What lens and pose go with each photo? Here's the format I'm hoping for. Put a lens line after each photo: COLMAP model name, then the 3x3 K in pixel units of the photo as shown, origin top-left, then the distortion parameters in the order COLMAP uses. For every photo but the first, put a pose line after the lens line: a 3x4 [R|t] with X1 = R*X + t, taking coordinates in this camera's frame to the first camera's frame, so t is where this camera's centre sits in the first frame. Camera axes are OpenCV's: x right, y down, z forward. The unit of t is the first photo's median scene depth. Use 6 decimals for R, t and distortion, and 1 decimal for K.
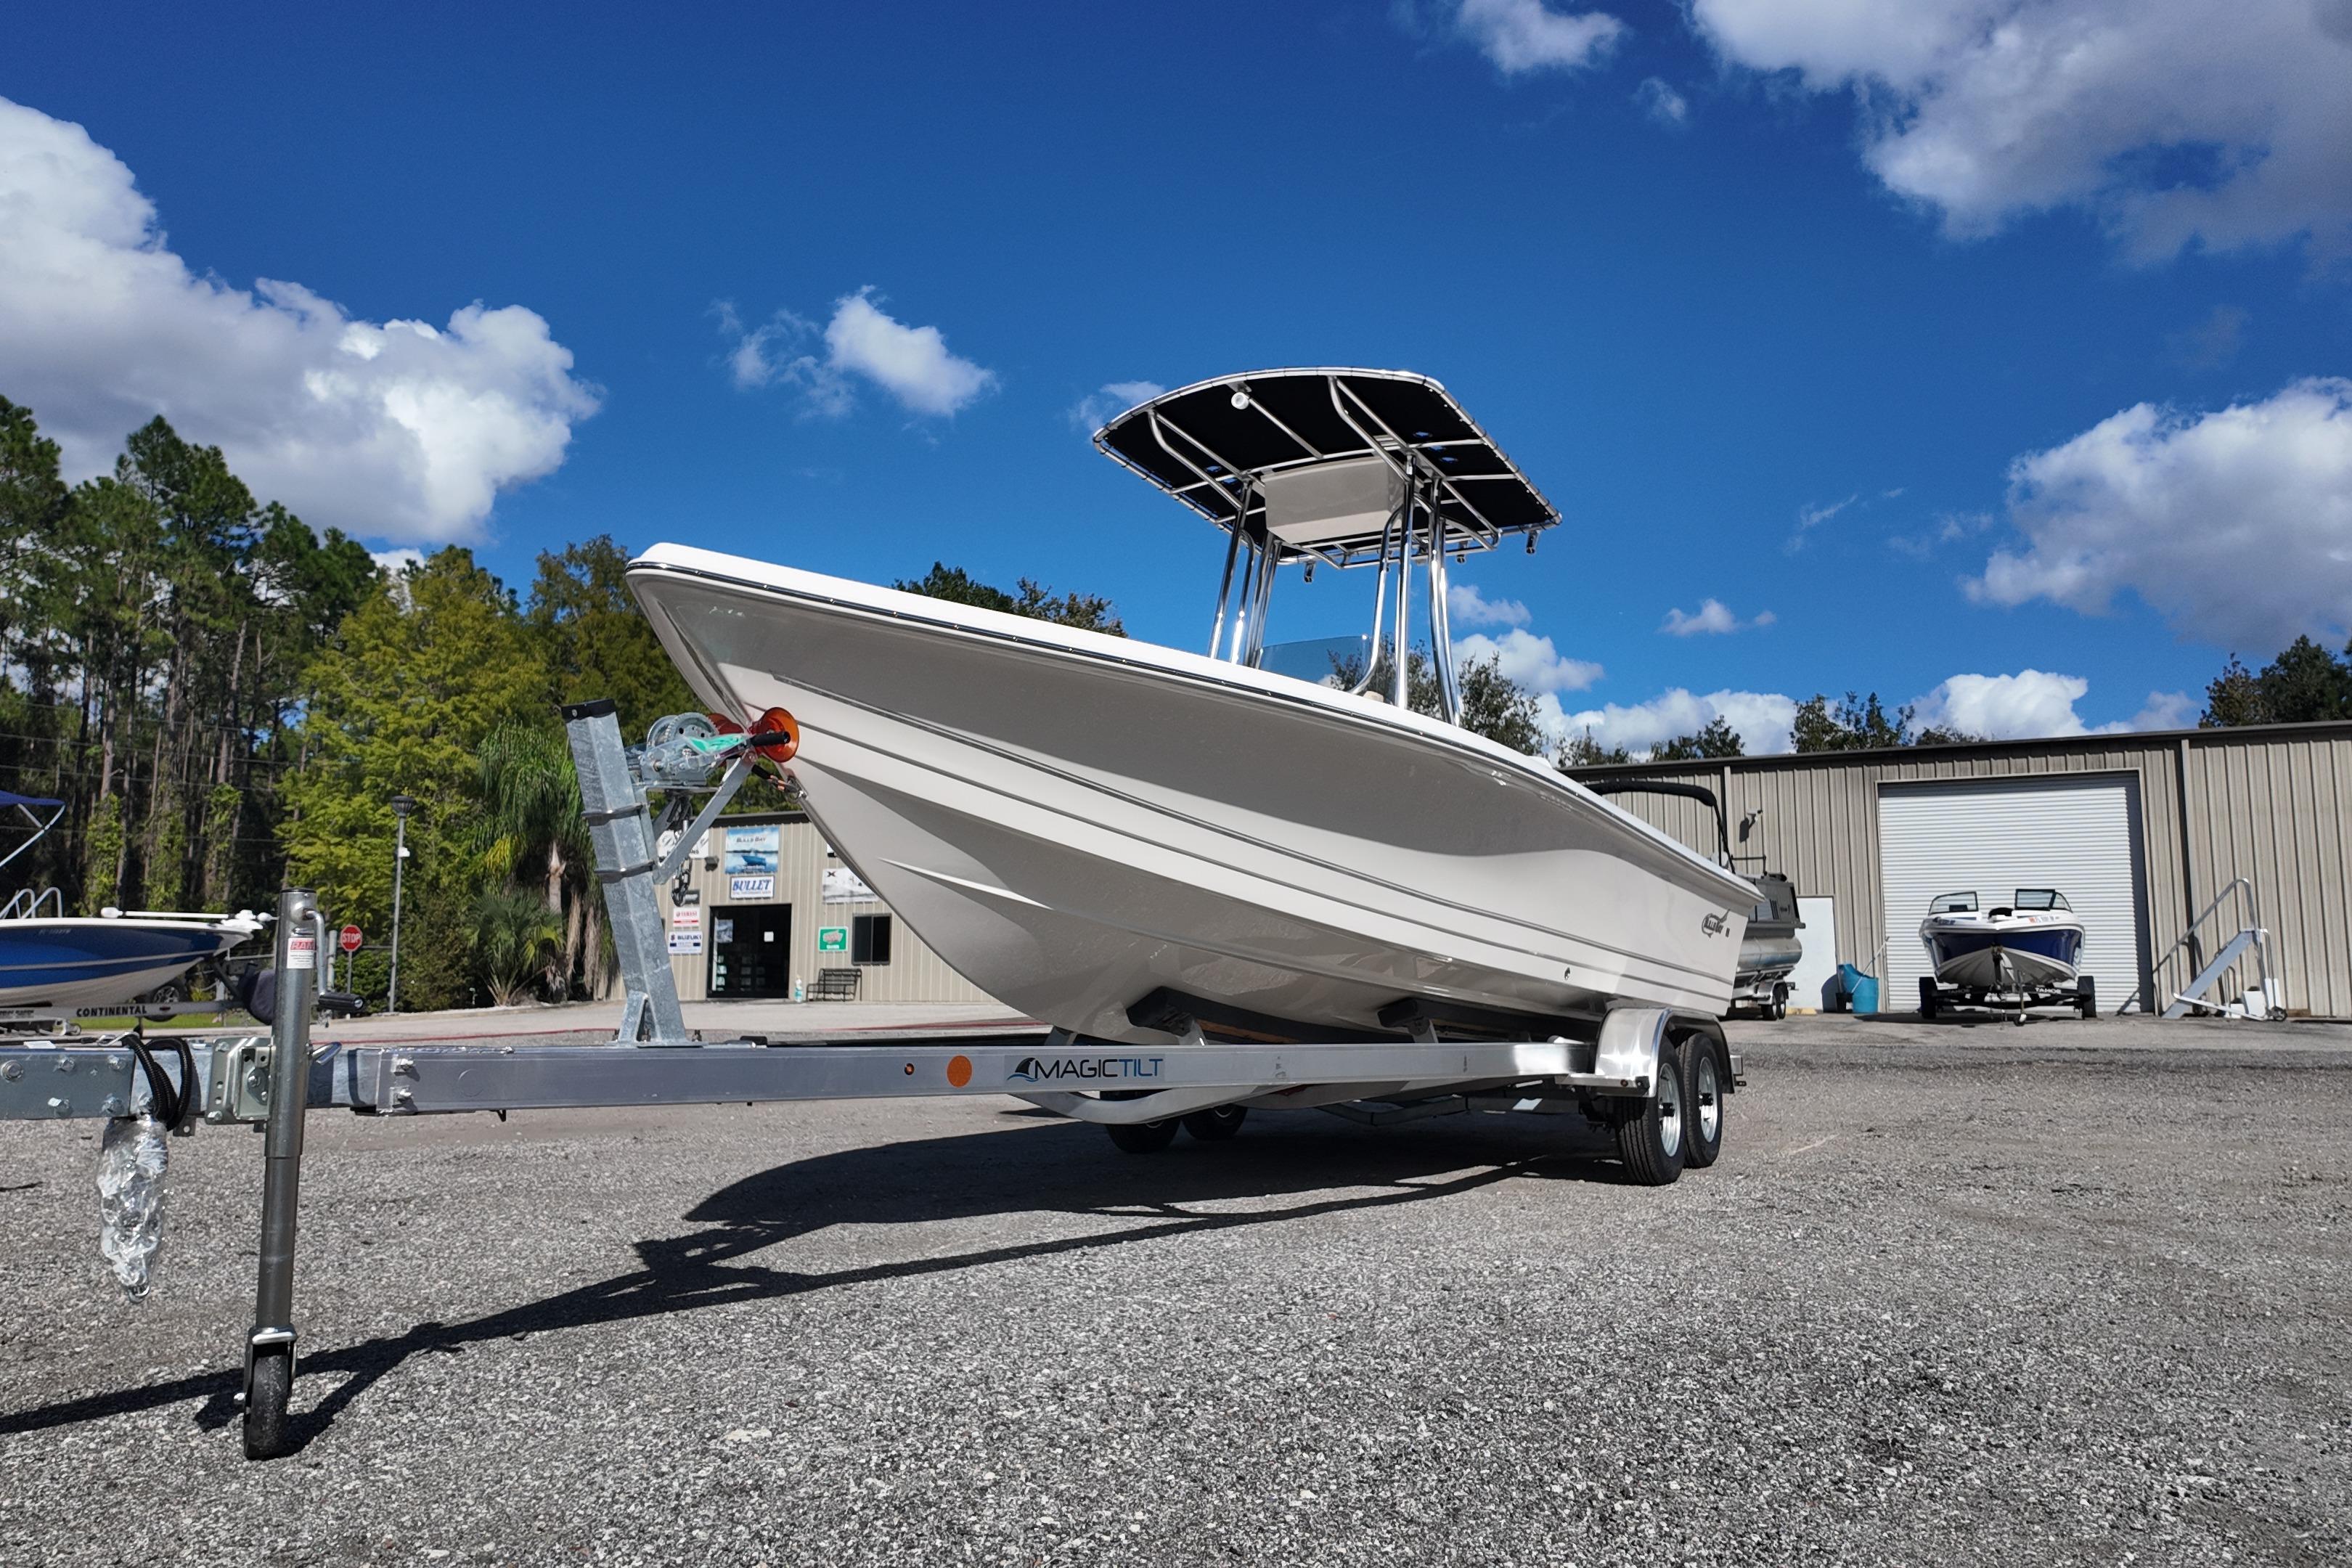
lens RADIAL K [[1622.0, 0, 1174.6], [0, 1622.0, 791.0], [0, 0, 1]] dist [0.107549, -0.158329]
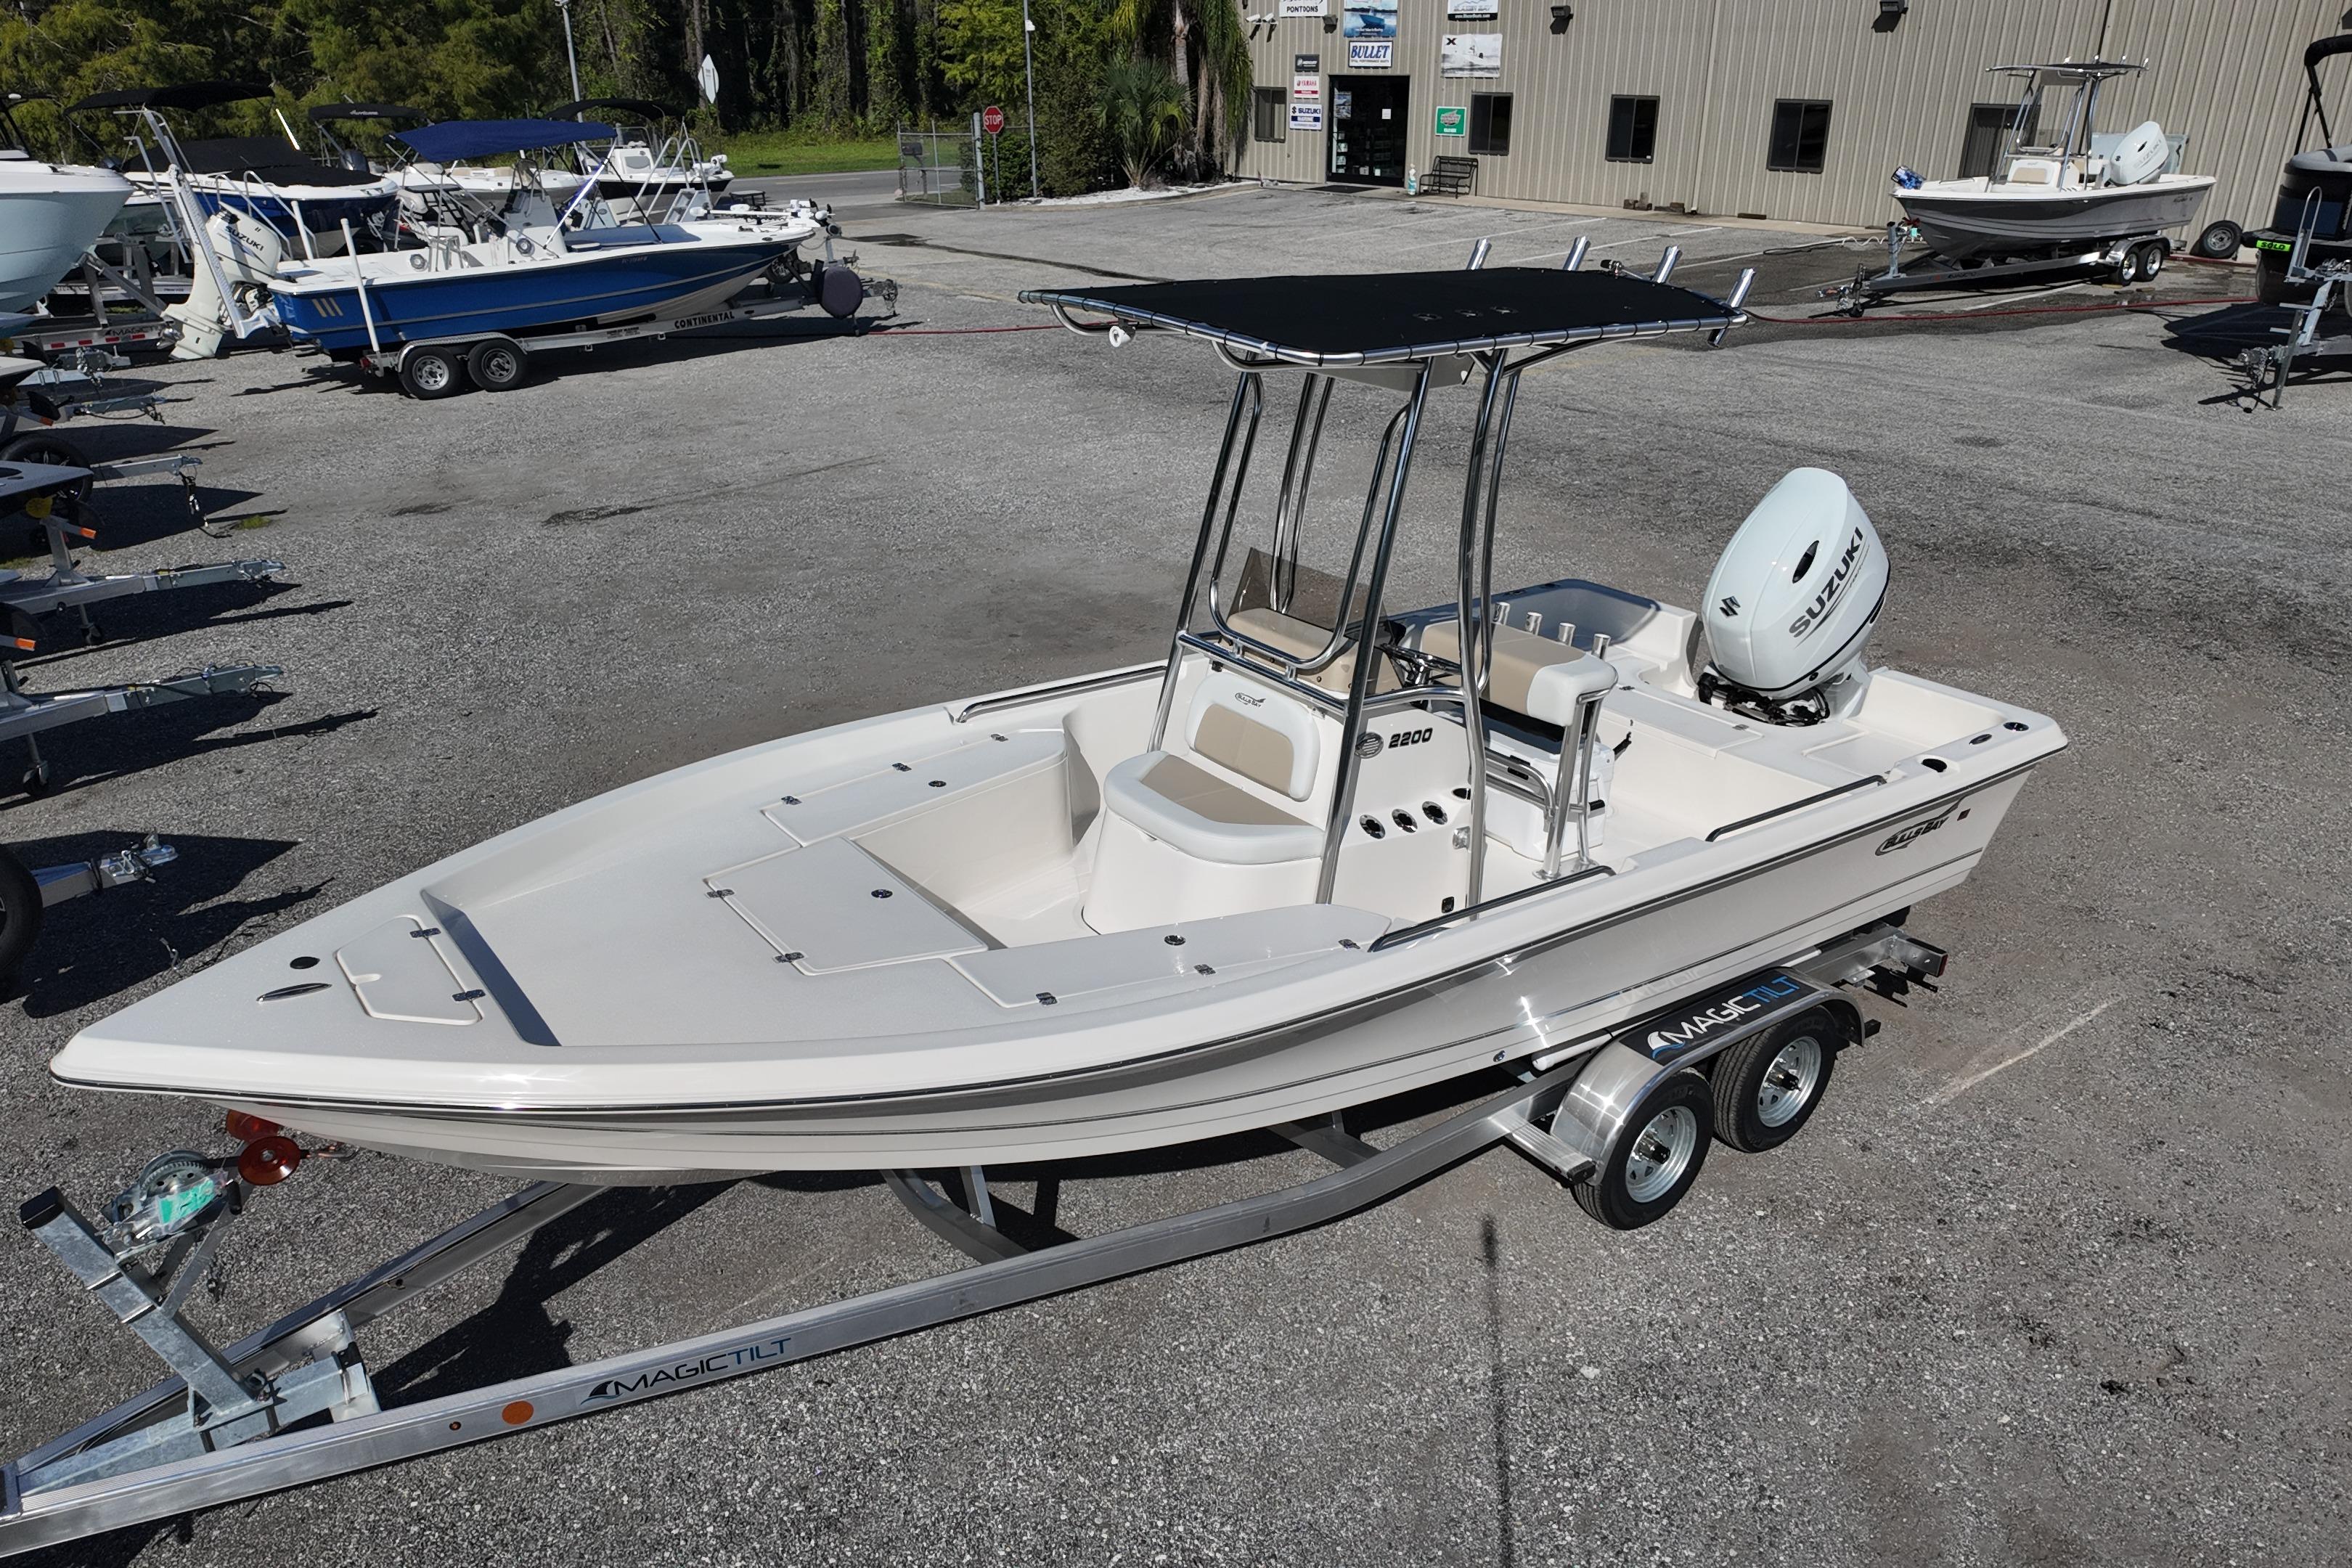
lens RADIAL K [[1617.1, 0, 1171.3], [0, 1617.1, 789.2], [0, 0, 1]] dist [0.088686, -0.121300]
pose [[0.910849, 0.161948, -0.379641, 0.056112], [0.060275, 0.857753, 0.510516, -0.065638], [0.408315, -0.487885, 0.771522, 0.051135]]
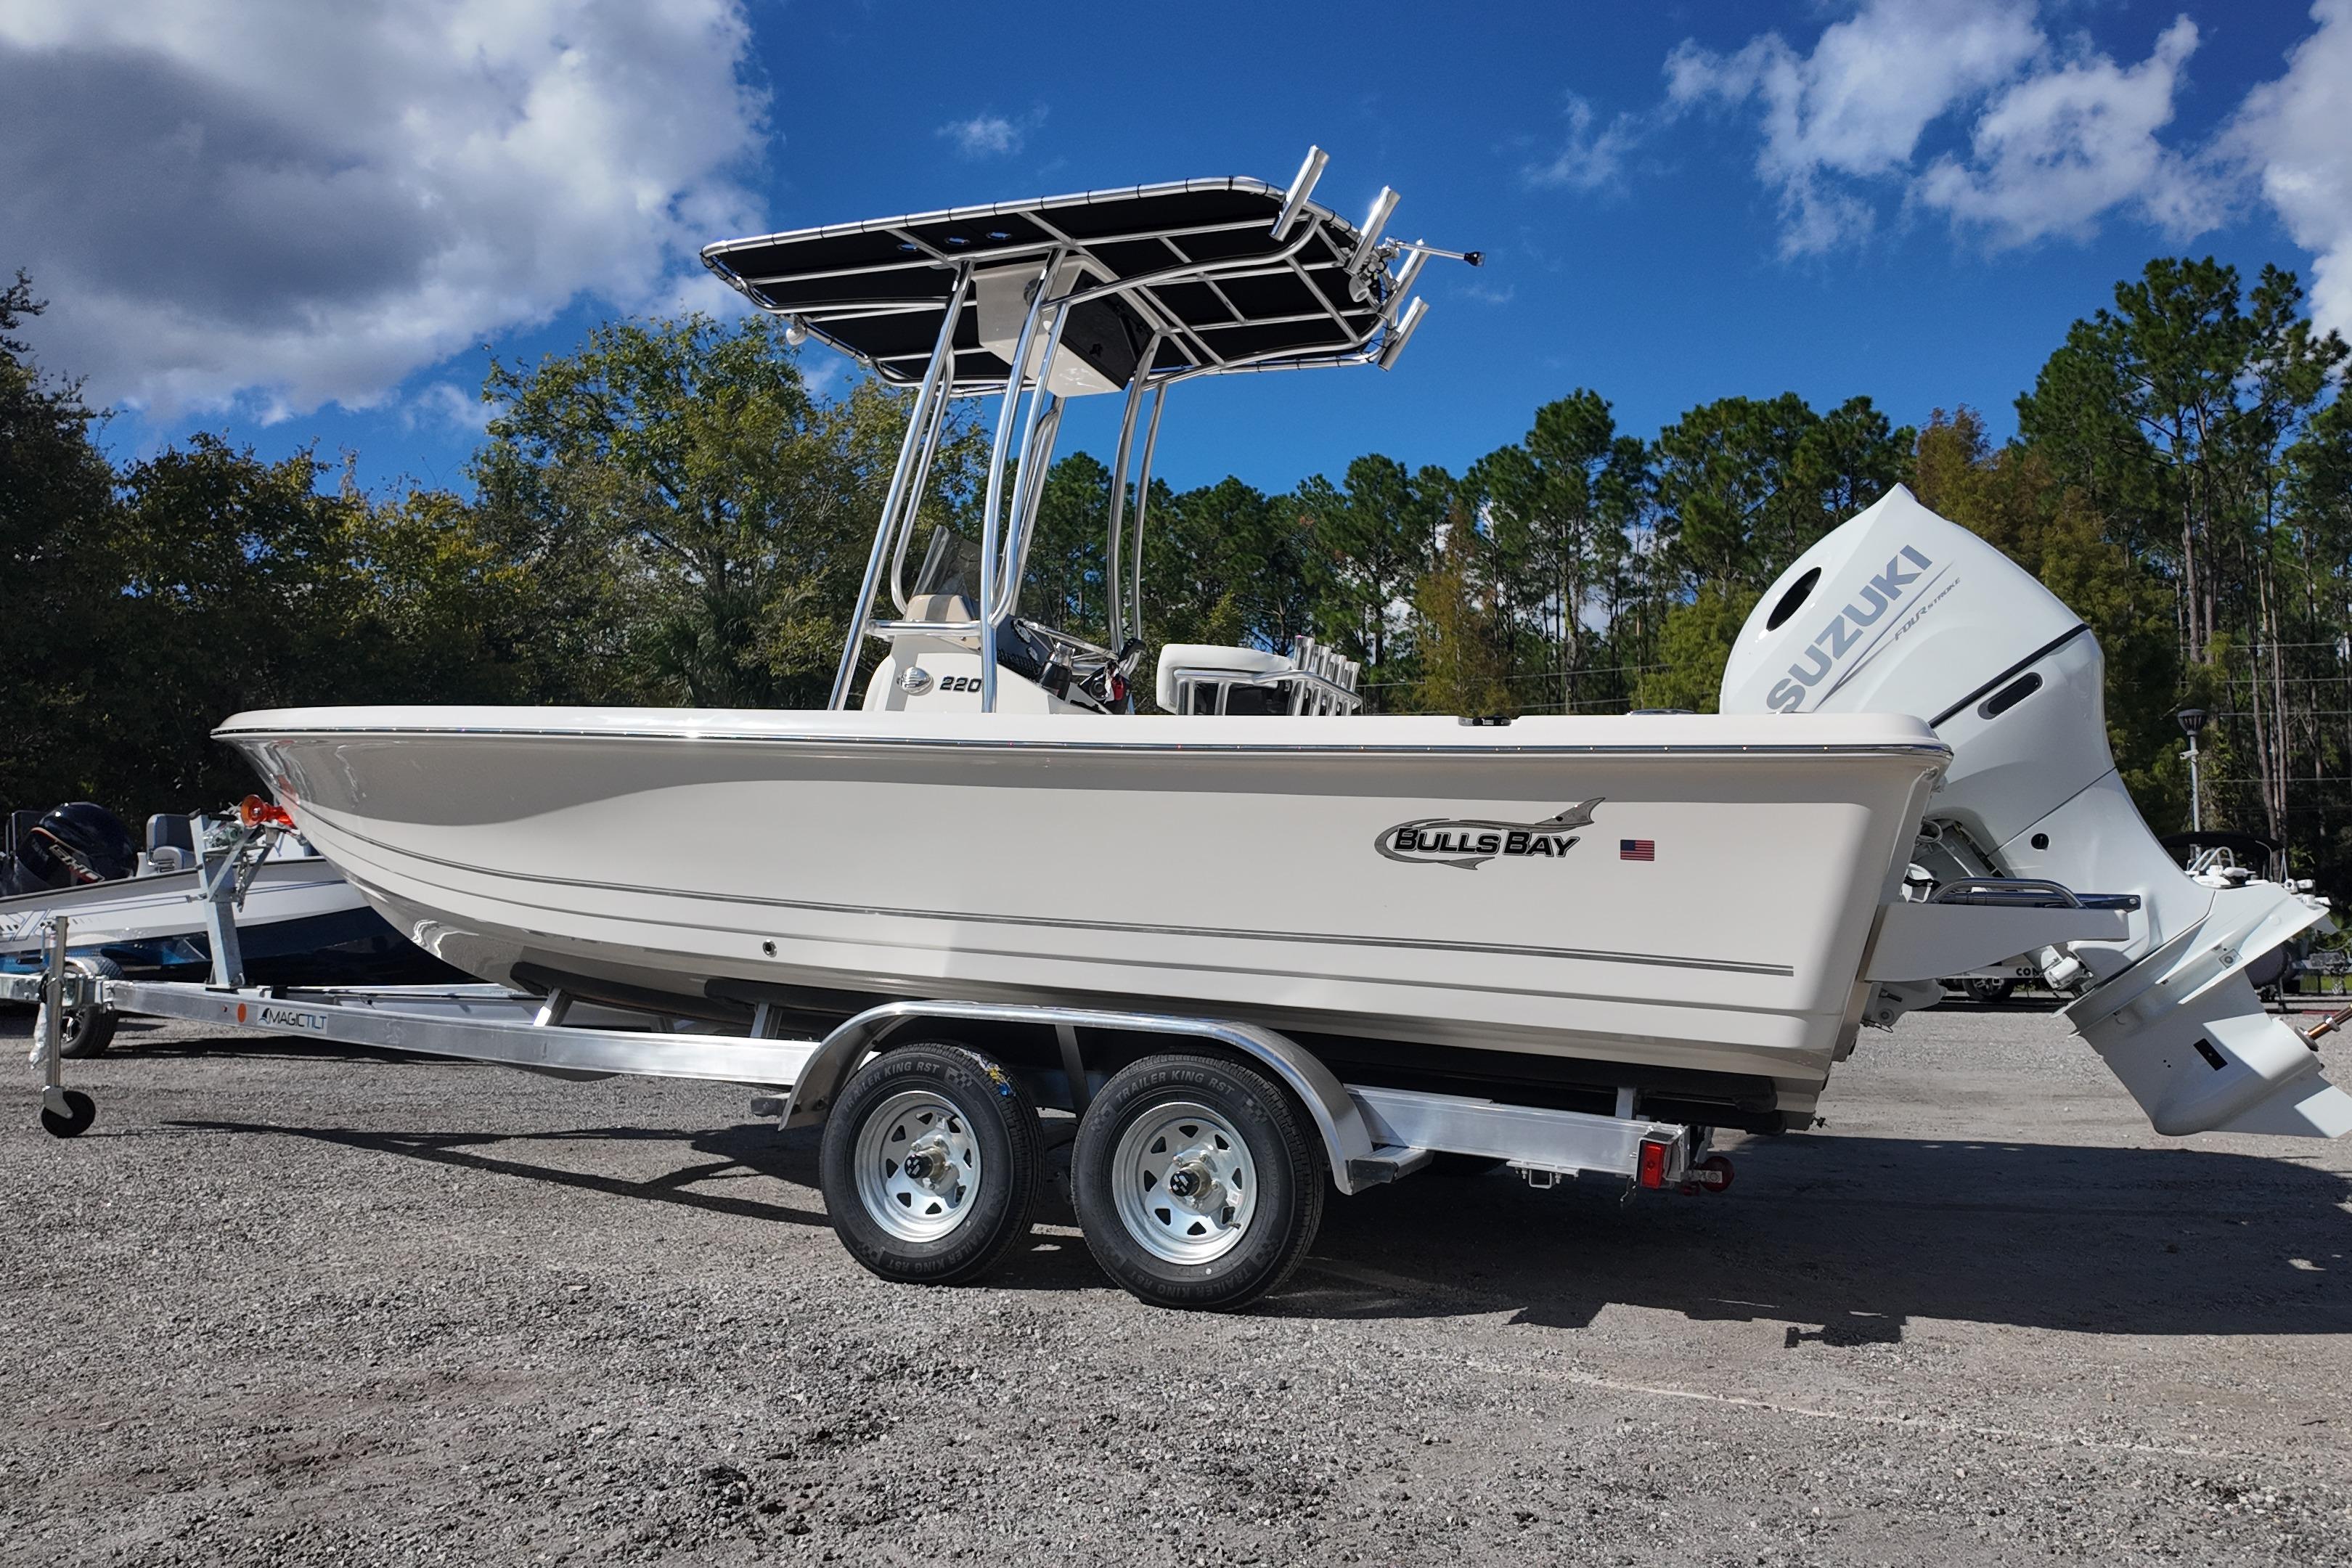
lens RADIAL K [[1616.6, 0, 1174.3], [0, 1616.6, 795.9], [0, 0, 1]] dist [0.108504, -0.157644]
pose [[0.107302, -0.086860, -0.990425, 0.145514], [0.115522, 0.990518, -0.074353, 0.017469], [0.987492, -0.106437, 0.116319, 0.161652]]
